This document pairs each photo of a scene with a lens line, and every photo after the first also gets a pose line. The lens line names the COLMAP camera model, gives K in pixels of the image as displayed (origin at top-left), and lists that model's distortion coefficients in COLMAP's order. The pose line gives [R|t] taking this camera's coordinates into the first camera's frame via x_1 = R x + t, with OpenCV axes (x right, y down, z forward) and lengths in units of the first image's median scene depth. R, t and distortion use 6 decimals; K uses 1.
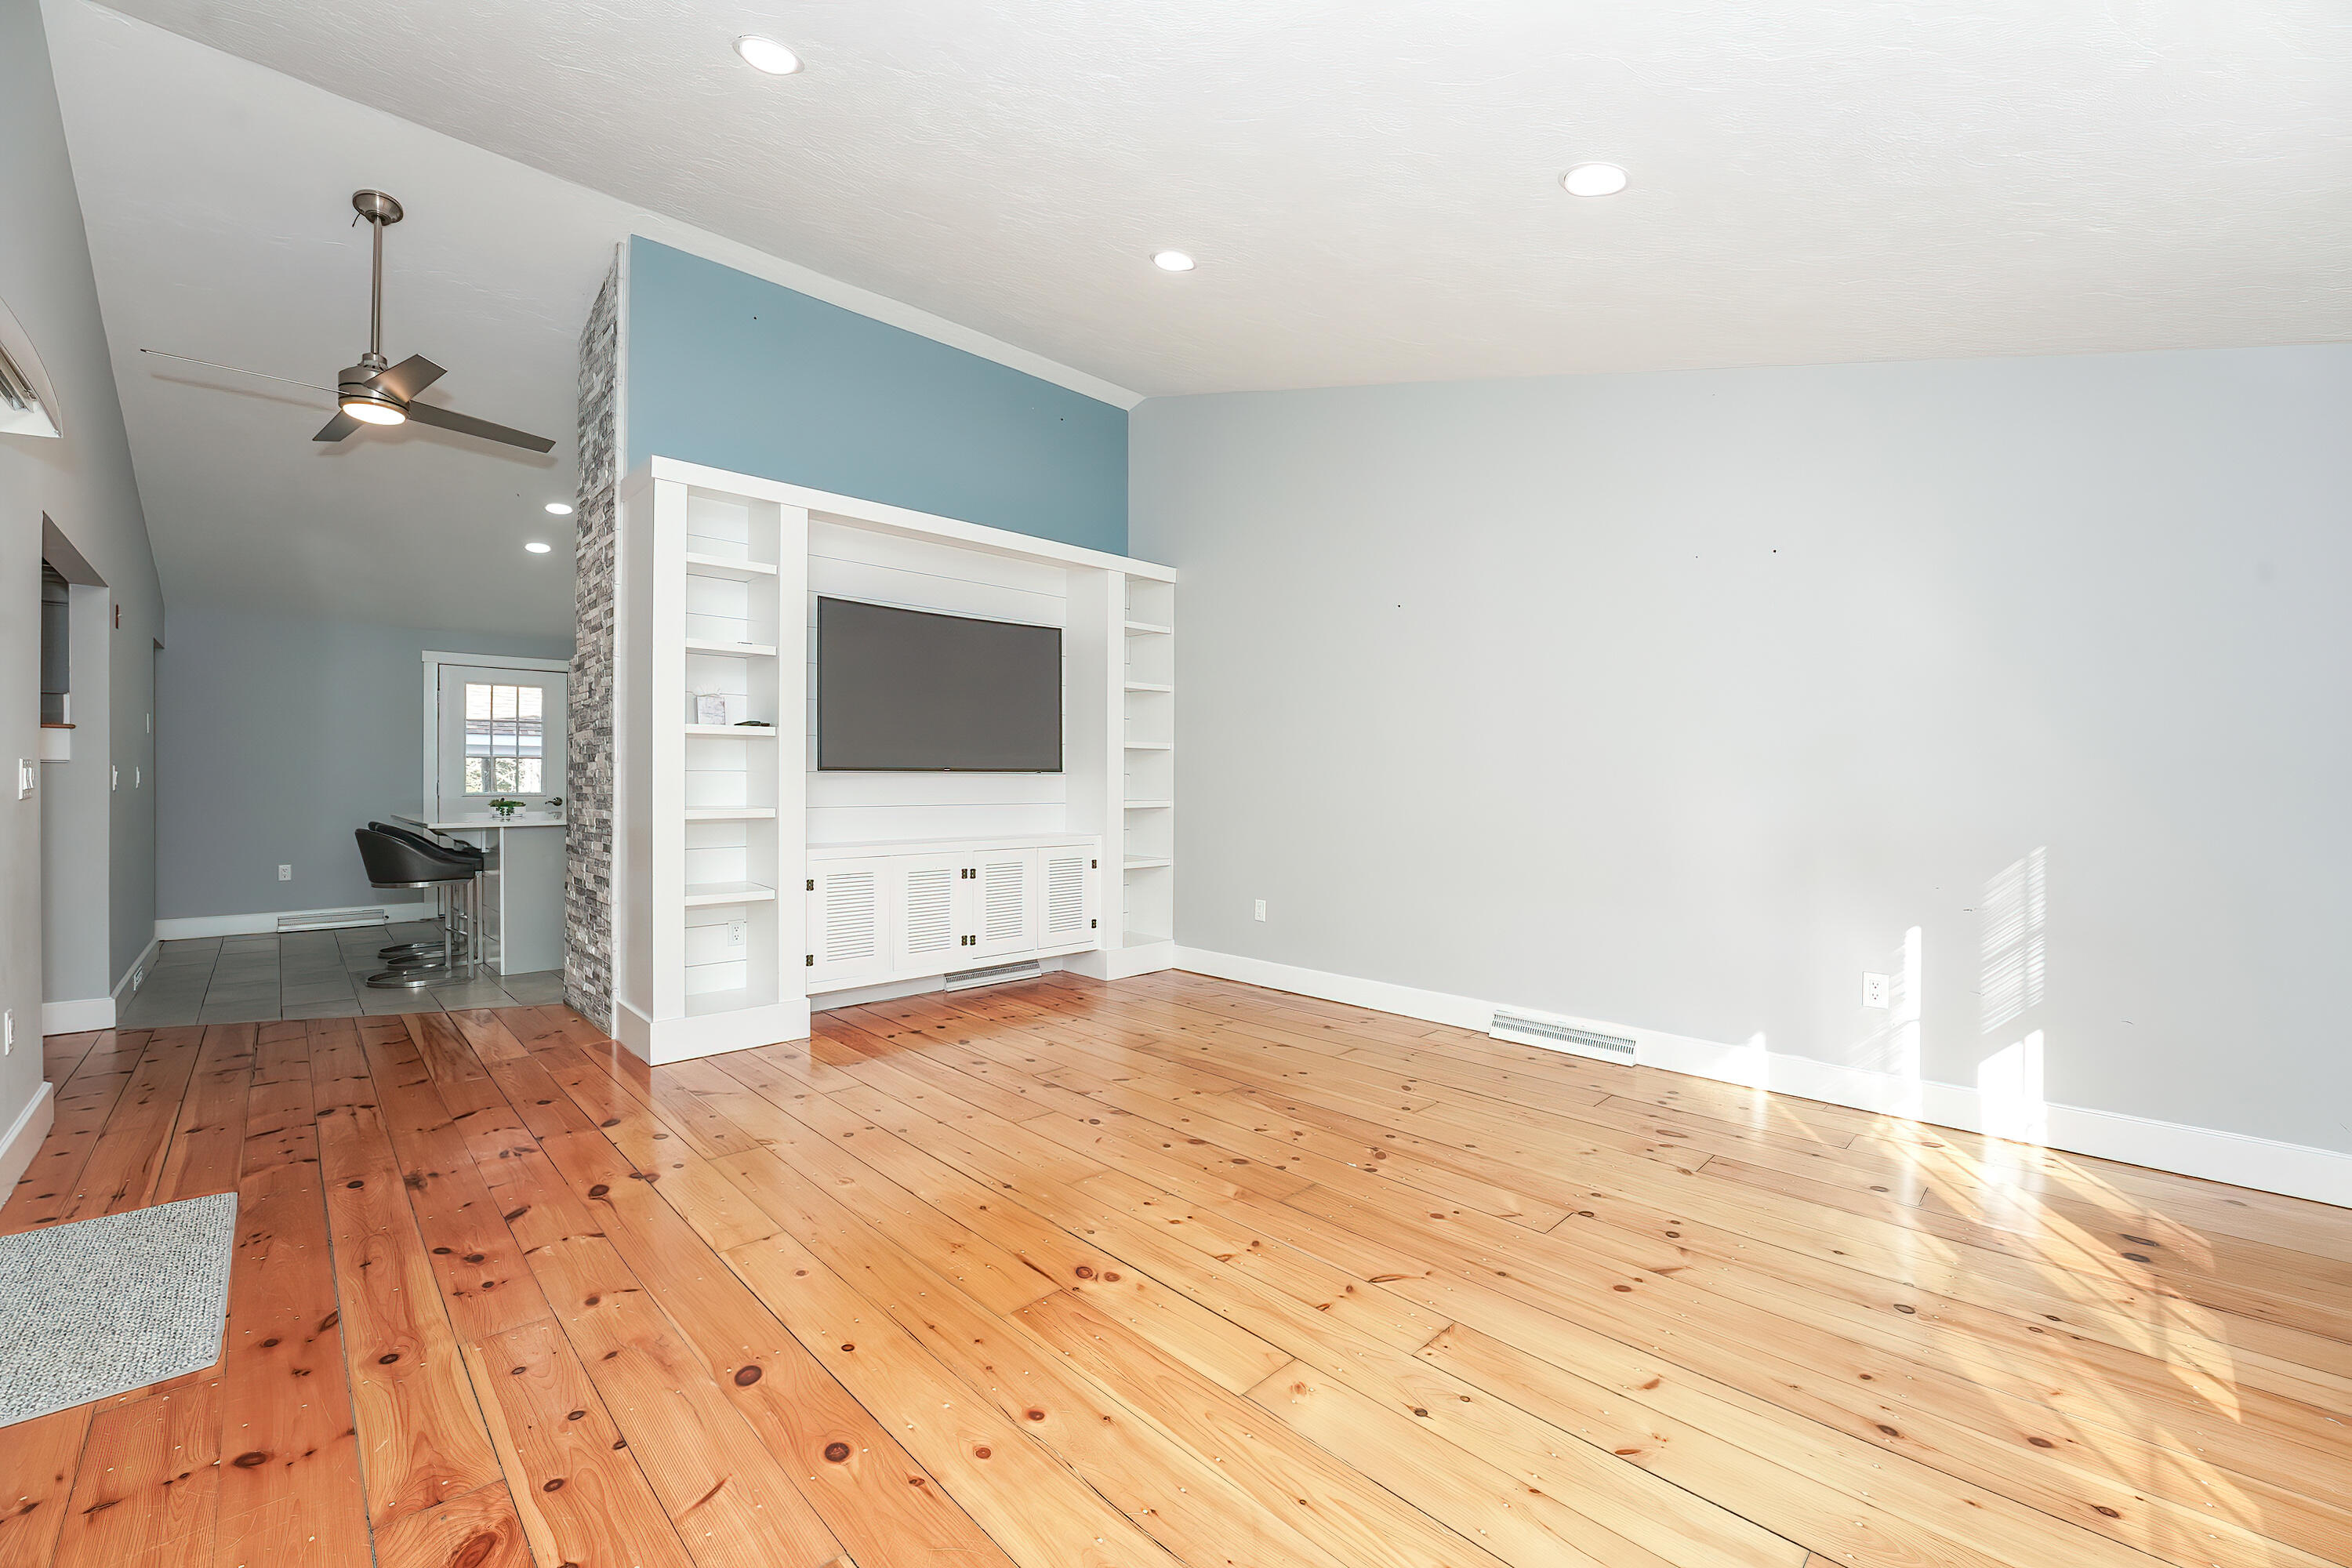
lens RADIAL K [[948.4, 0, 1190.2], [0, 948.4, 779.2], [0, 0, 1]] dist [-0.031274, 0.005824]
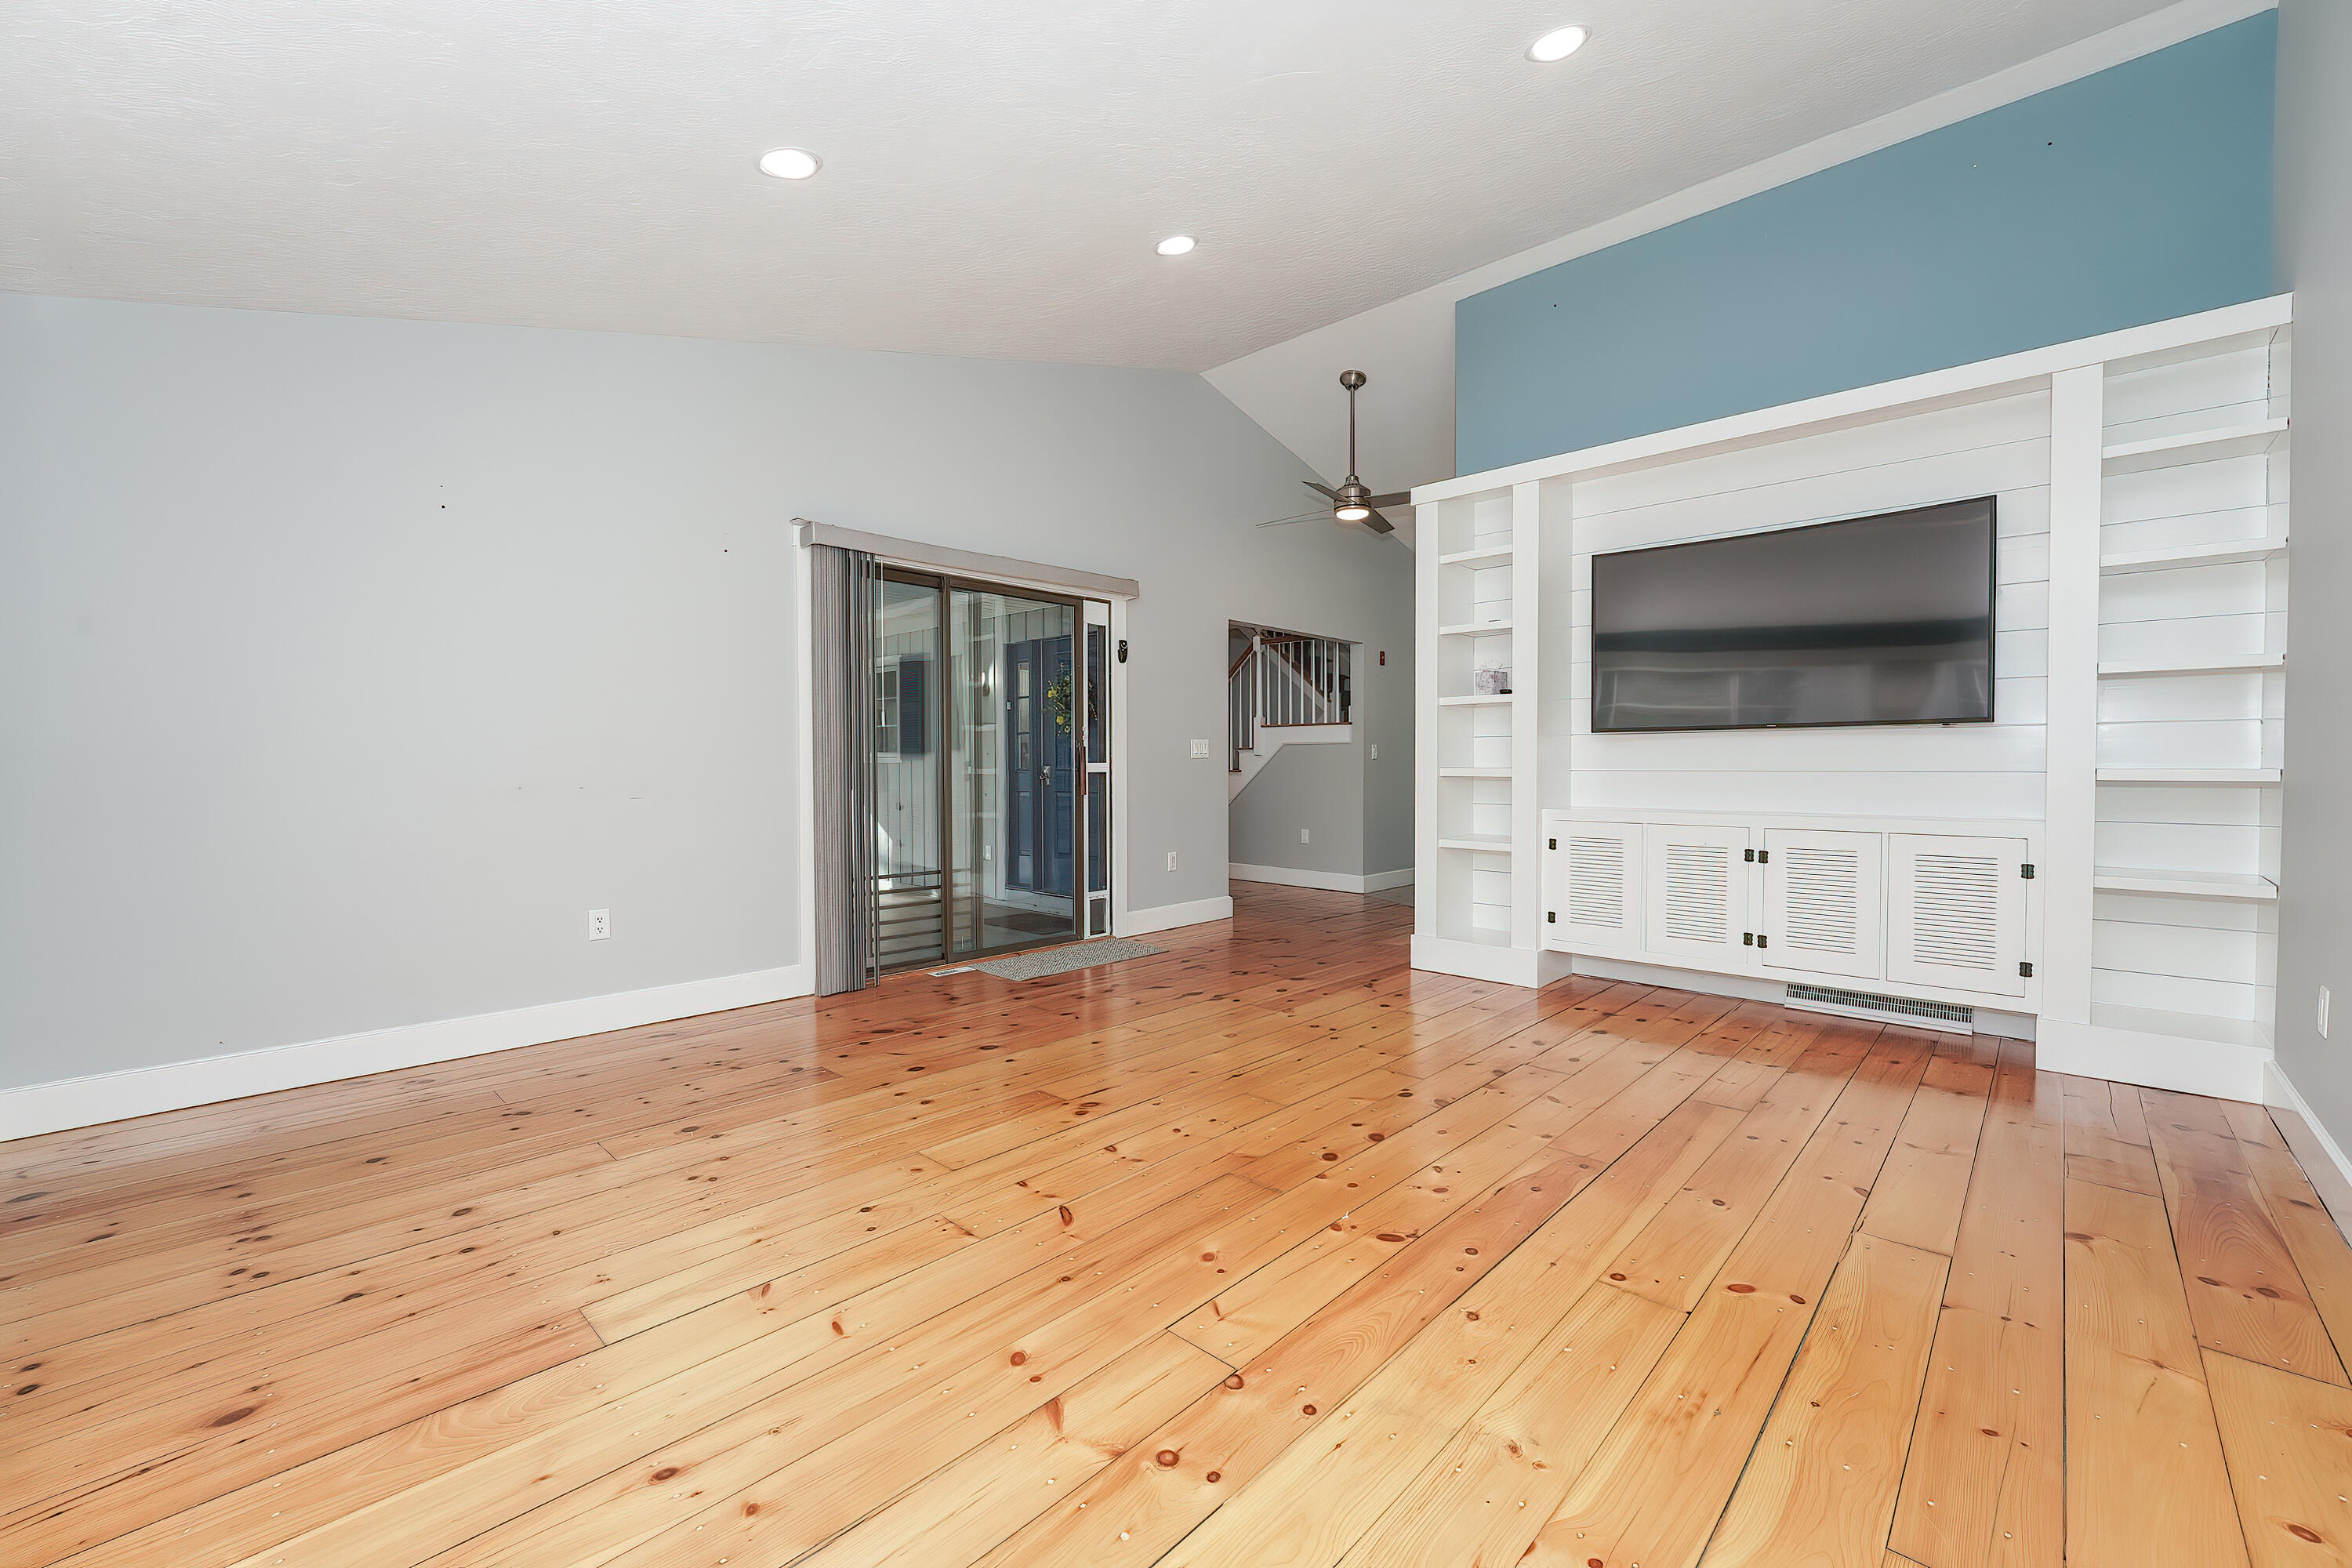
lens RADIAL K [[962.6, 0, 1176.0], [0, 962.6, 784.0], [0, 0, 1]] dist [-0.003155, -0.000216]
pose [[0.028032, 0.015941, -0.999480, 0.684781], [0.002516, 0.999869, 0.016018, 0.031188], [0.999604, -0.002964, 0.027988, 0.606479]]
